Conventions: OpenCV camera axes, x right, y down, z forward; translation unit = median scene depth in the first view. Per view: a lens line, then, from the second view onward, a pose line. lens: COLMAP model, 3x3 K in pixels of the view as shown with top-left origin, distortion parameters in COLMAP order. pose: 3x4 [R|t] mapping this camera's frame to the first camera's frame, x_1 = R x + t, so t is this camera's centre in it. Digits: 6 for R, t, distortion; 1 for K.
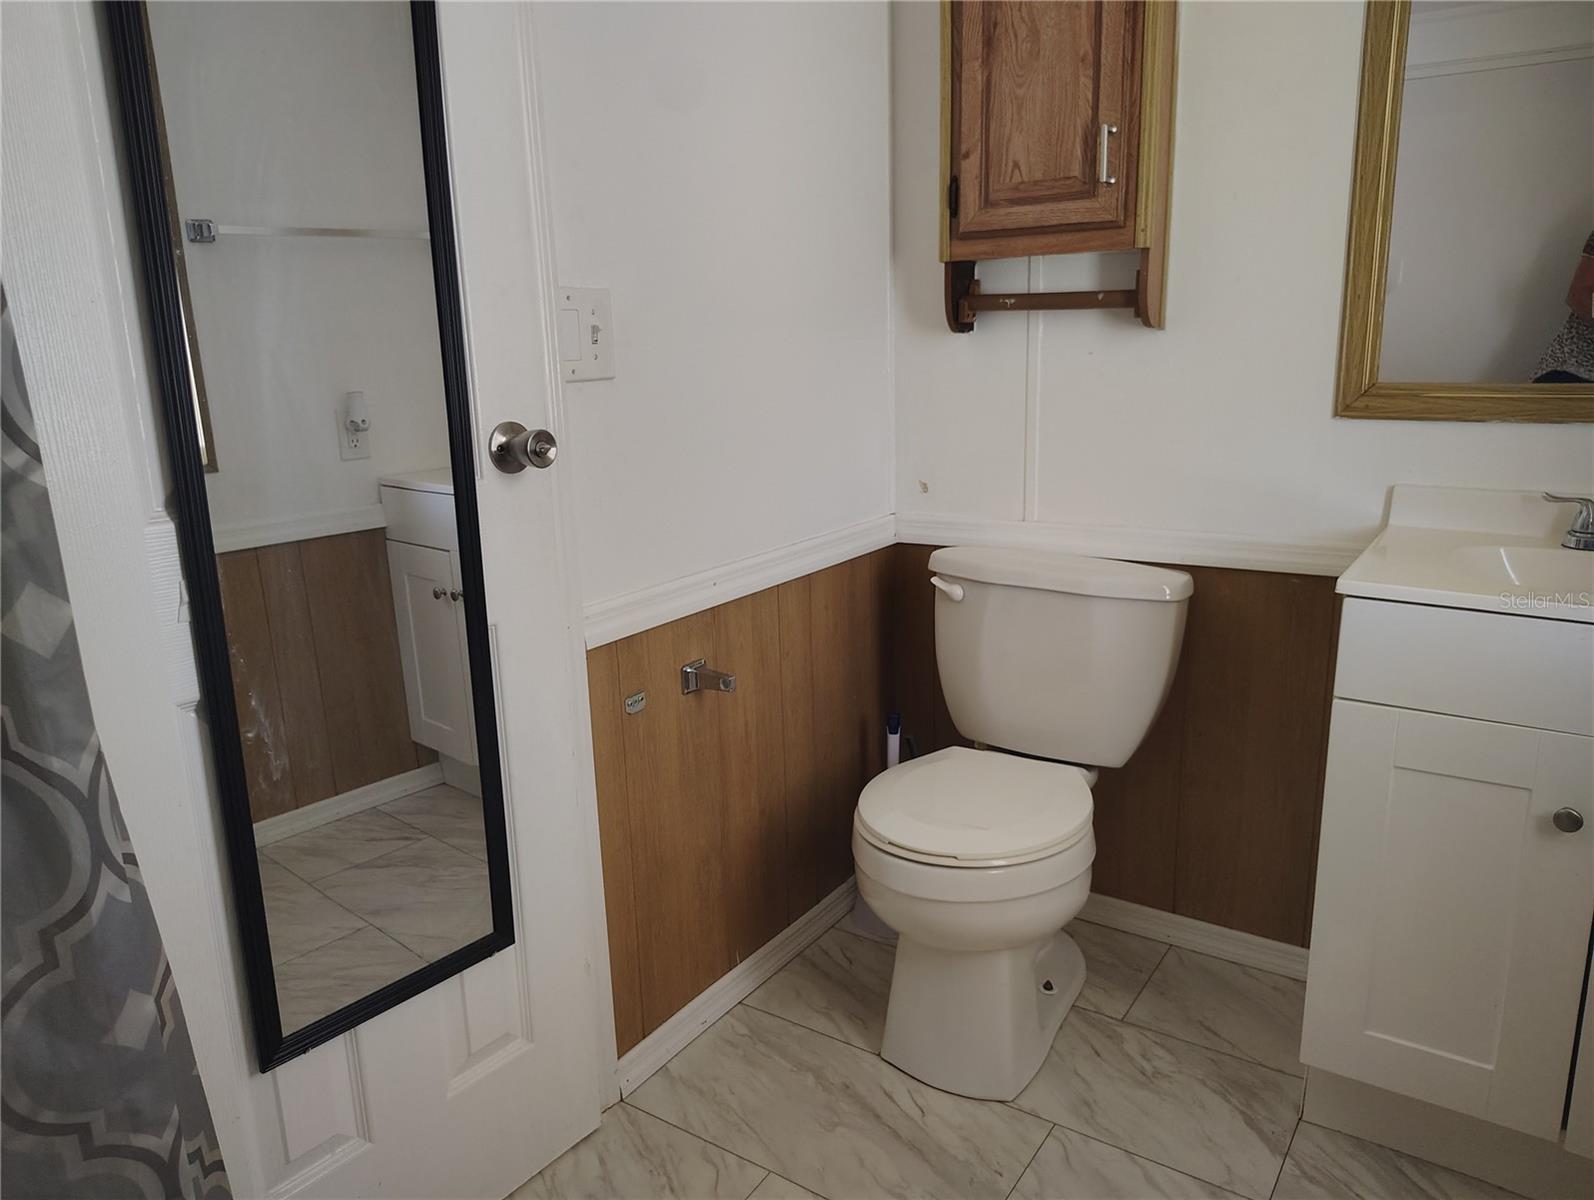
lens RADIAL K [[1098.3, 0, 796.9], [0, 1098.3, 591.5], [0, 0, 1]] dist [0.024071, -0.028224]
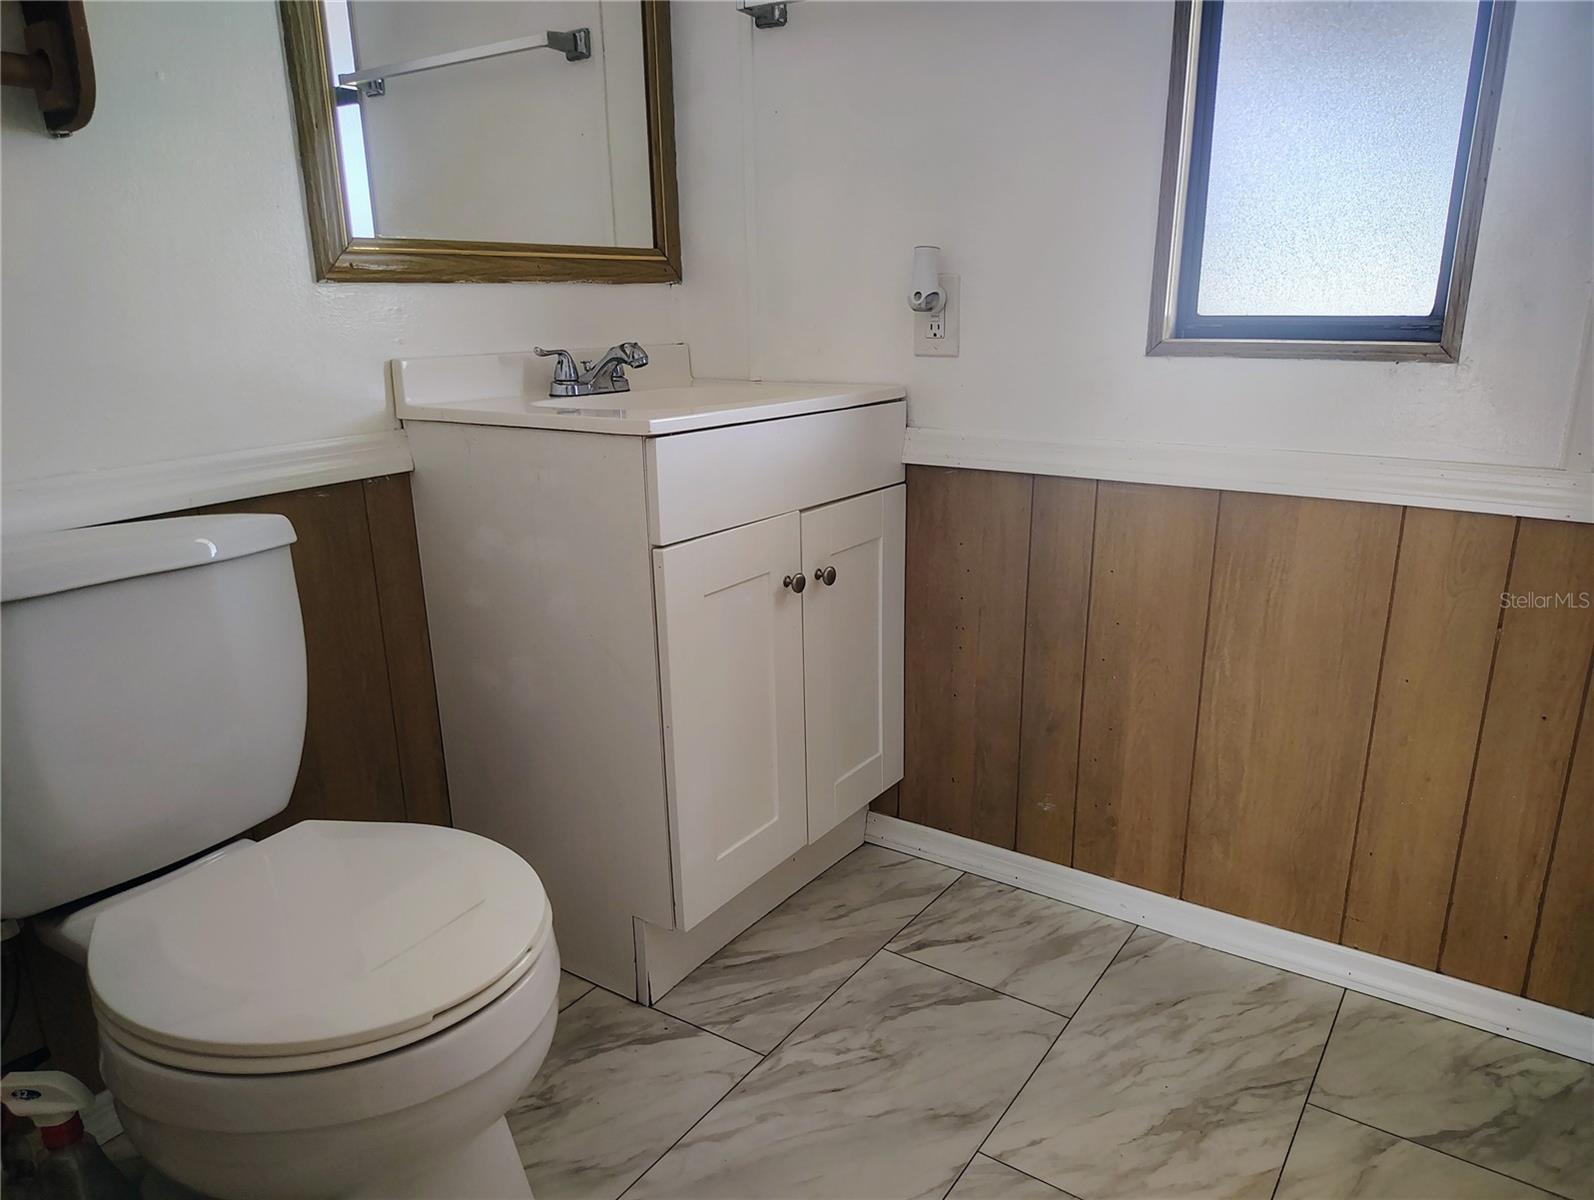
lens RADIAL K [[1098.3, 0, 803.9], [0, 1098.3, 616.6], [0, 0, 1]] dist [0.024071, -0.028224]
pose [[-0.006235, -0.256977, 0.966397, -0.384006], [0.242401, 0.937204, 0.250778, -0.048912], [-0.970156, 0.235819, 0.056448, 0.730363]]
